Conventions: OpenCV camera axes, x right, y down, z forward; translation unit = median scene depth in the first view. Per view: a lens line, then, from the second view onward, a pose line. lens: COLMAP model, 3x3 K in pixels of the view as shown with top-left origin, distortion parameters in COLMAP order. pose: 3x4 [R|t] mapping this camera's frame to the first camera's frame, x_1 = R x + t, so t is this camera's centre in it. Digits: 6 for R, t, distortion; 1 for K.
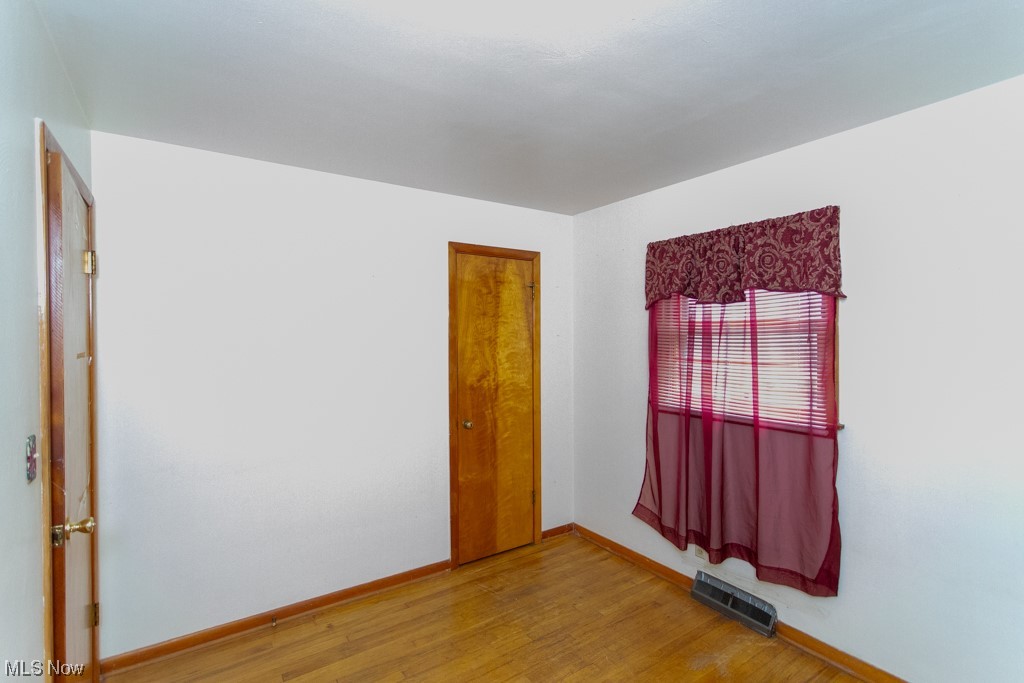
lens RADIAL K [[481.6, 0, 499.5], [0, 481.6, 341.2], [0, 0, 1]] dist [0.002846, 0.000900]
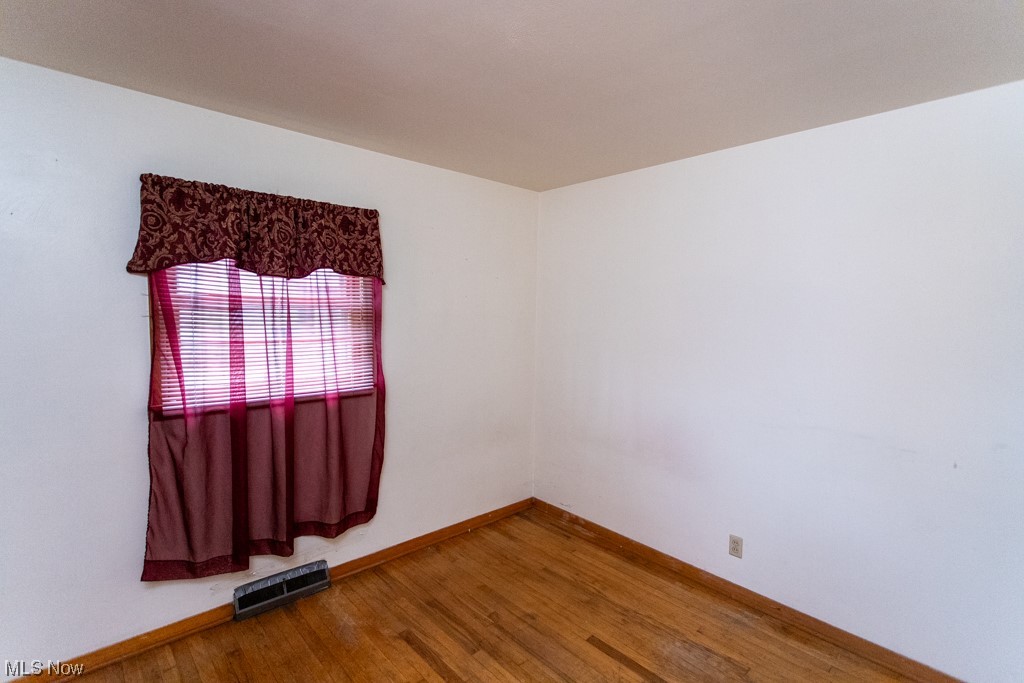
lens RADIAL K [[481.6, 0, 499.5], [0, 481.6, 341.2], [0, 0, 1]] dist [0.002846, 0.000900]
pose [[-0.145065, -0.063087, 0.987409, -0.523585], [-0.001231, 0.997976, 0.063581, -0.017278], [-0.989421, 0.008007, -0.144849, 0.733361]]
